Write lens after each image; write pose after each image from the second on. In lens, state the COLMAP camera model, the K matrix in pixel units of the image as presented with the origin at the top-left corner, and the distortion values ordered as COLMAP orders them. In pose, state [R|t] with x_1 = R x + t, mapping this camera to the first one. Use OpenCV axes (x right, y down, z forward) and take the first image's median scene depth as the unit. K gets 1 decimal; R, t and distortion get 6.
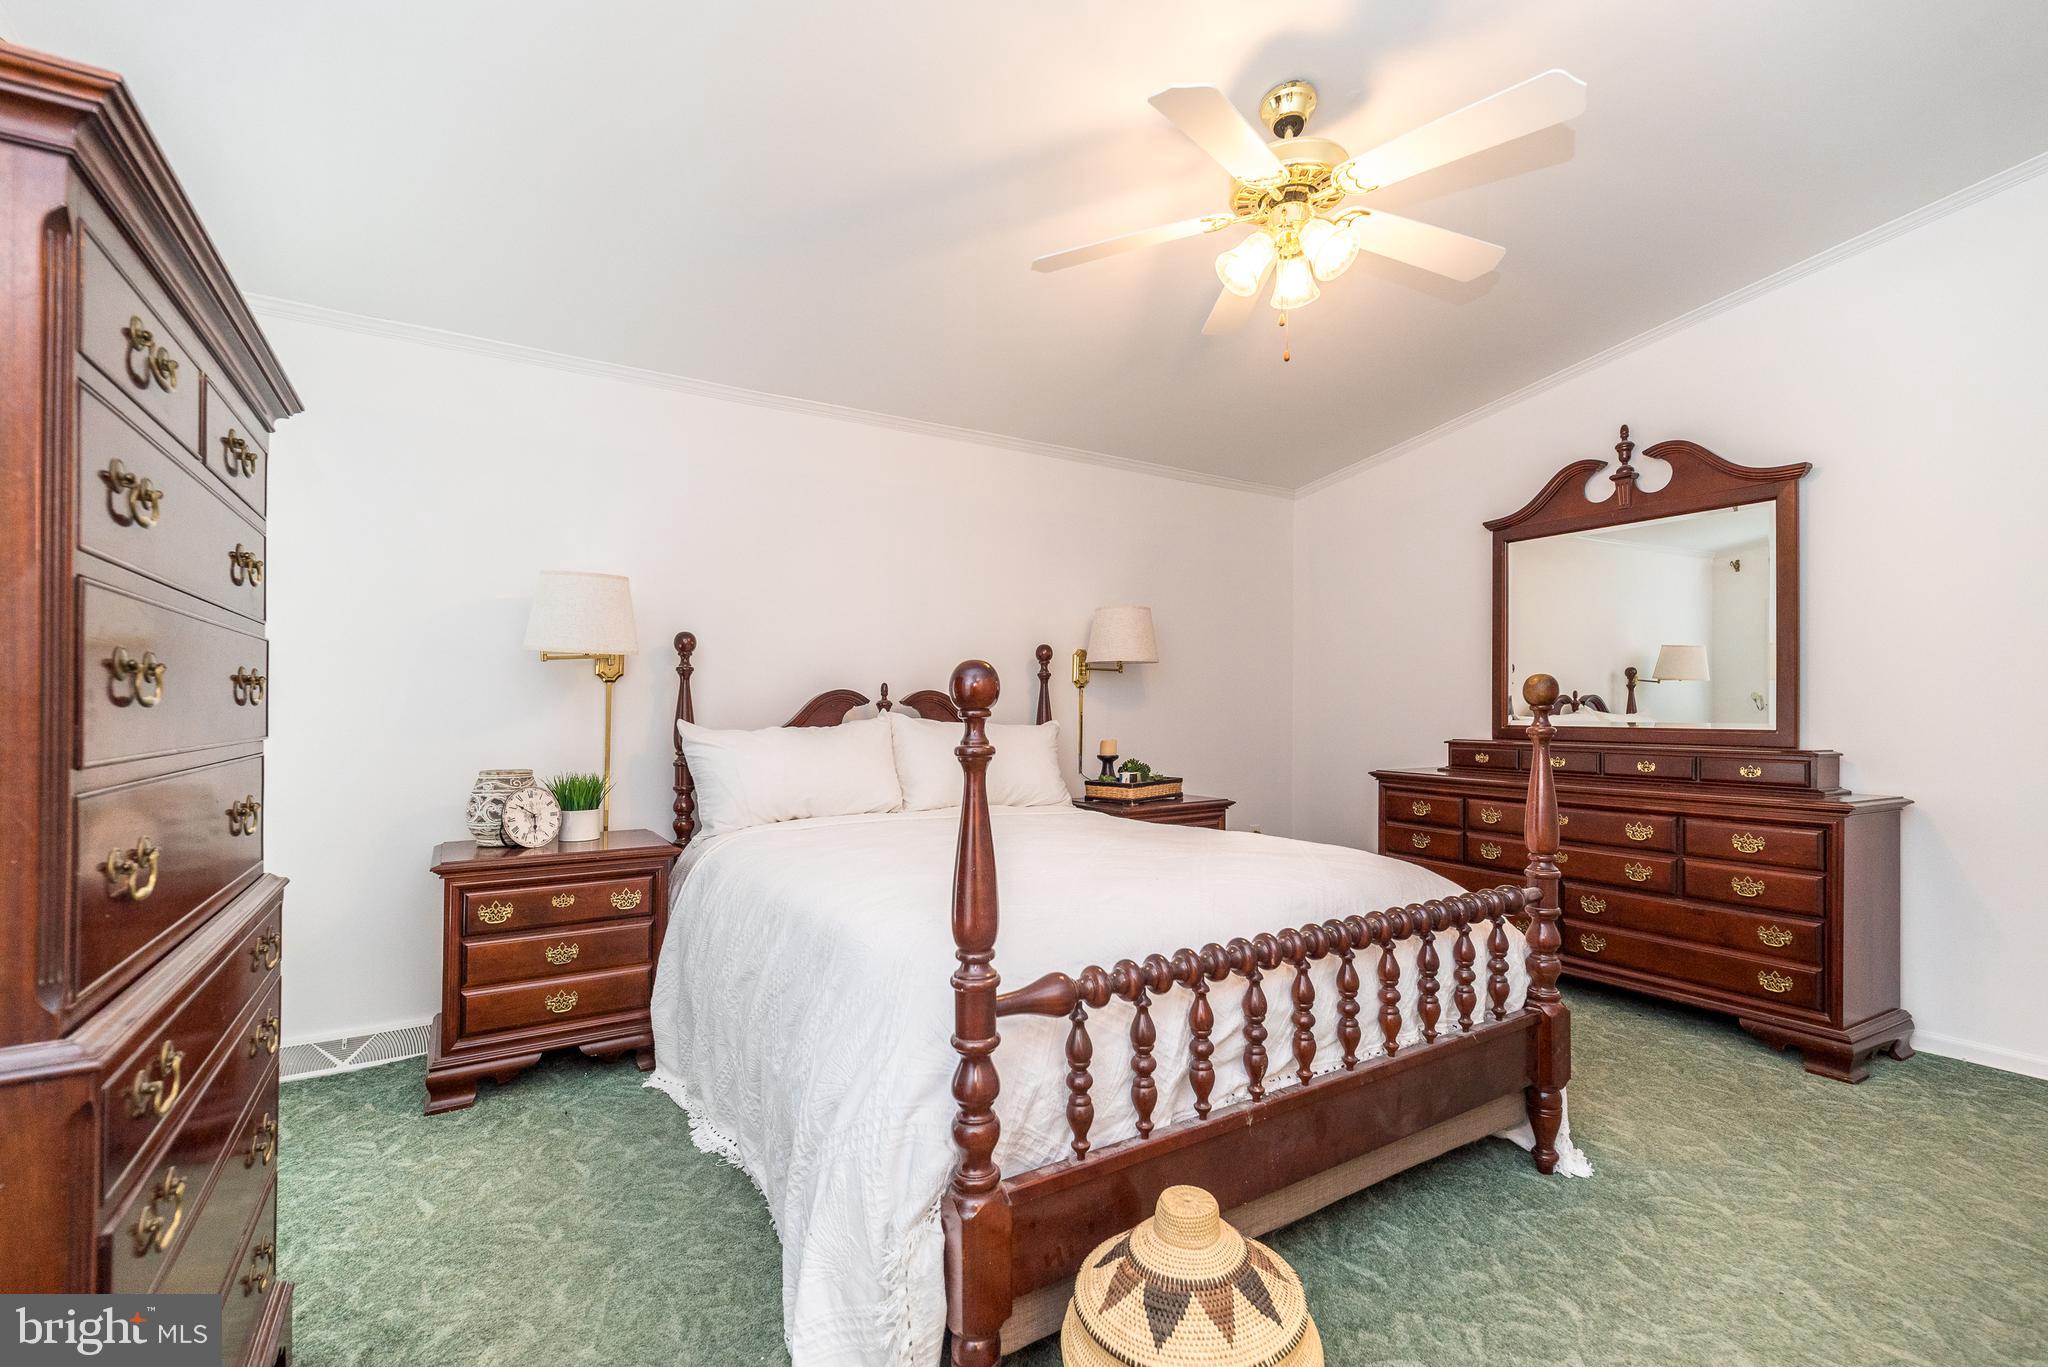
lens RADIAL K [[896.5, 0, 1022.1], [0, 896.5, 683.1], [0, 0, 1]] dist [0.007166, 0.000477]
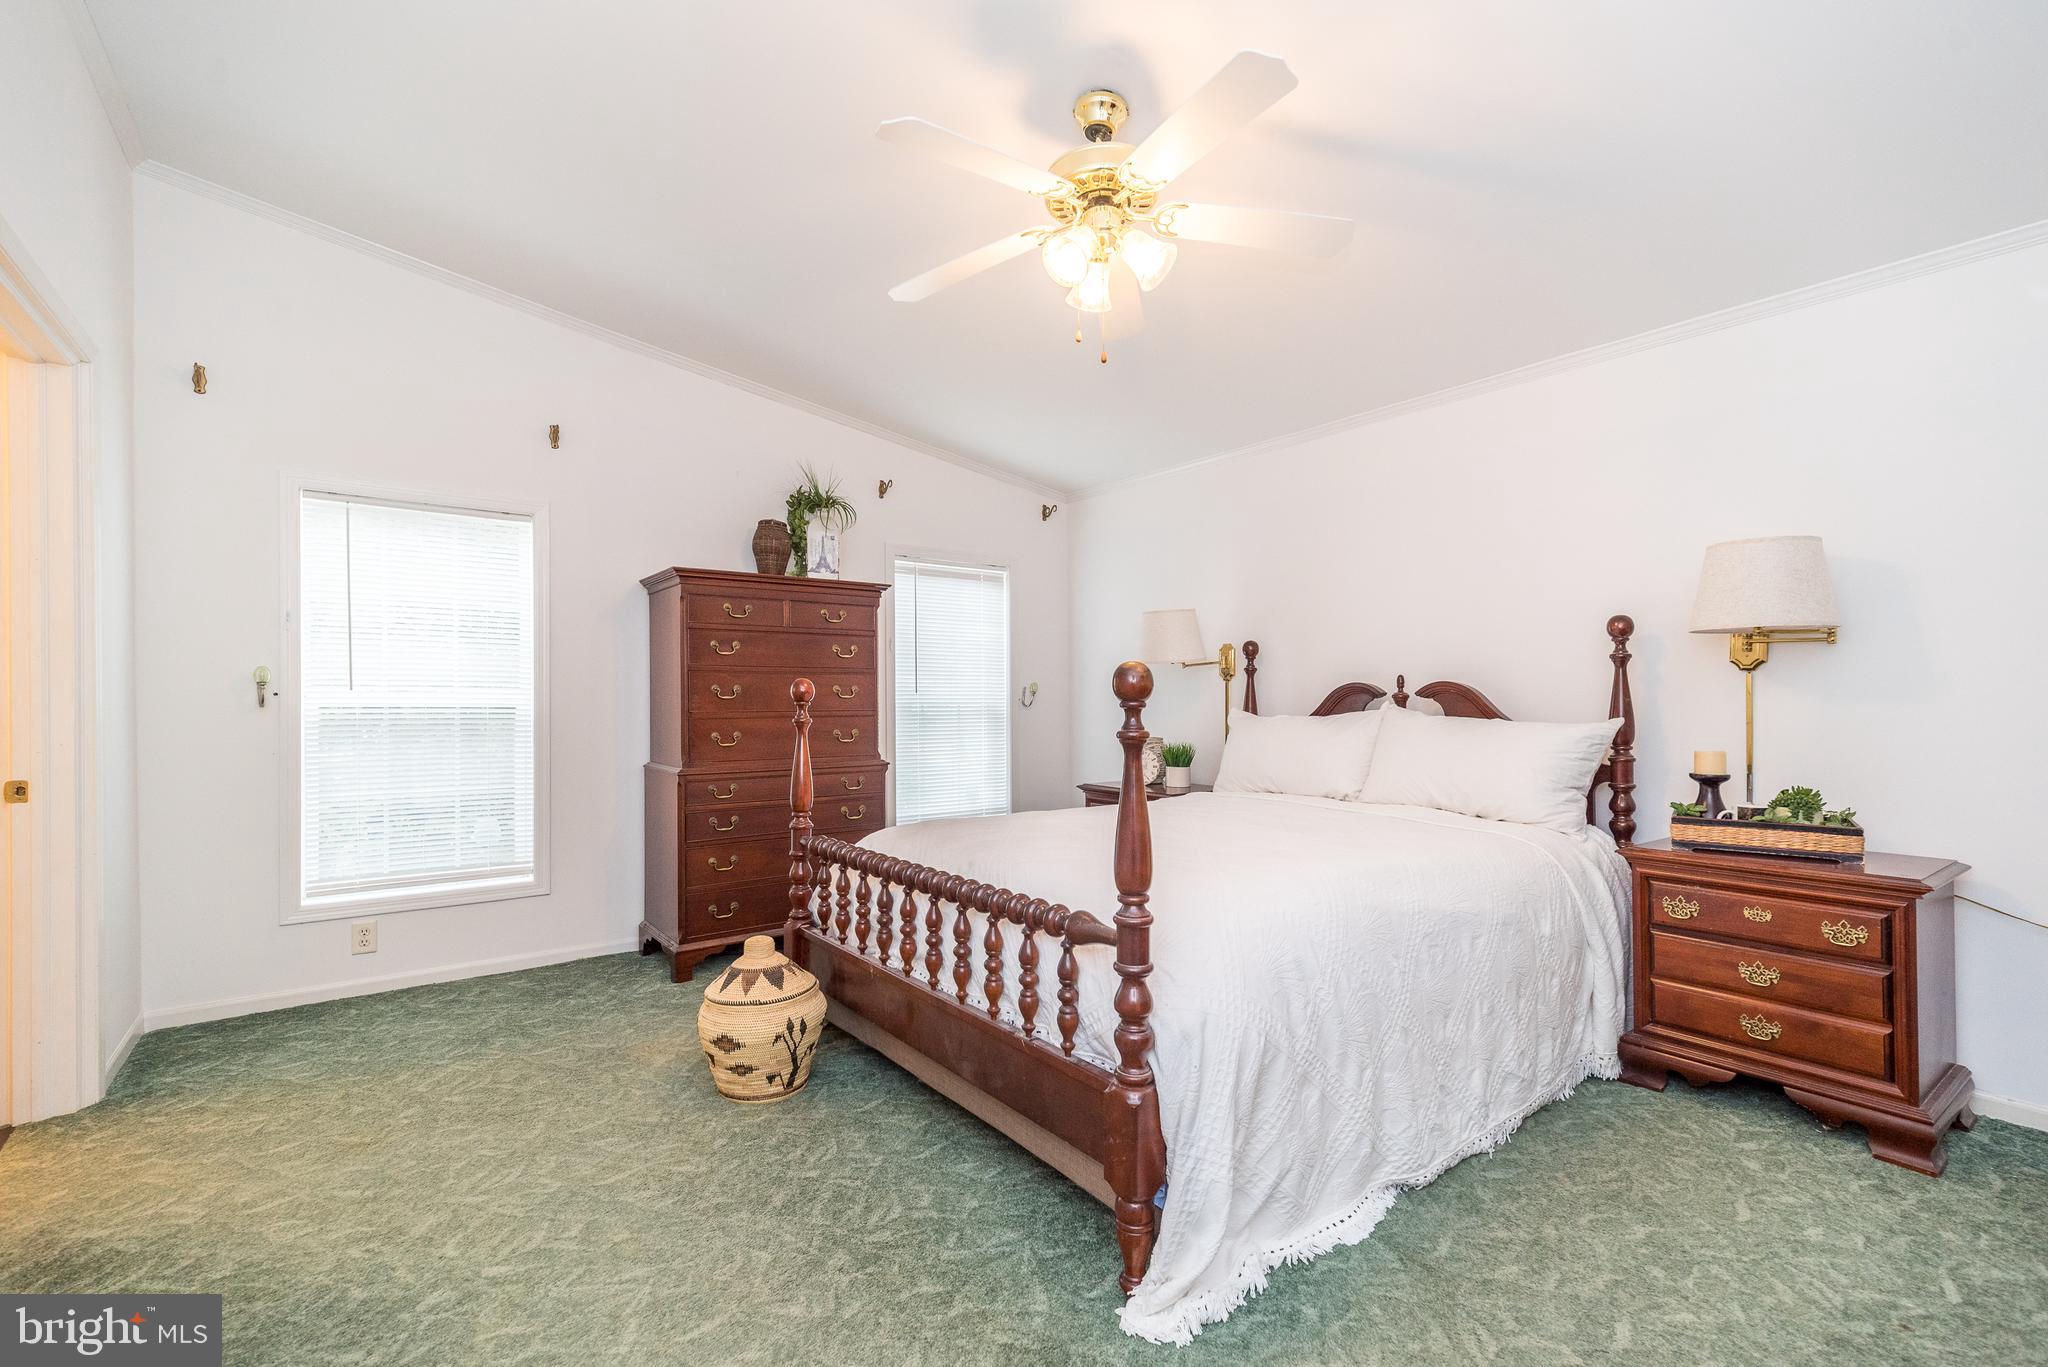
lens RADIAL K [[902.7, 0, 1024.6], [0, 902.7, 670.1], [0, 0, 1]] dist [0.008188, -0.000059]
pose [[0.096032, -0.025346, -0.995055, 0.808025], [0.026704, 0.999382, -0.022879, 0.006292], [0.995020, -0.024375, 0.096650, 0.495479]]
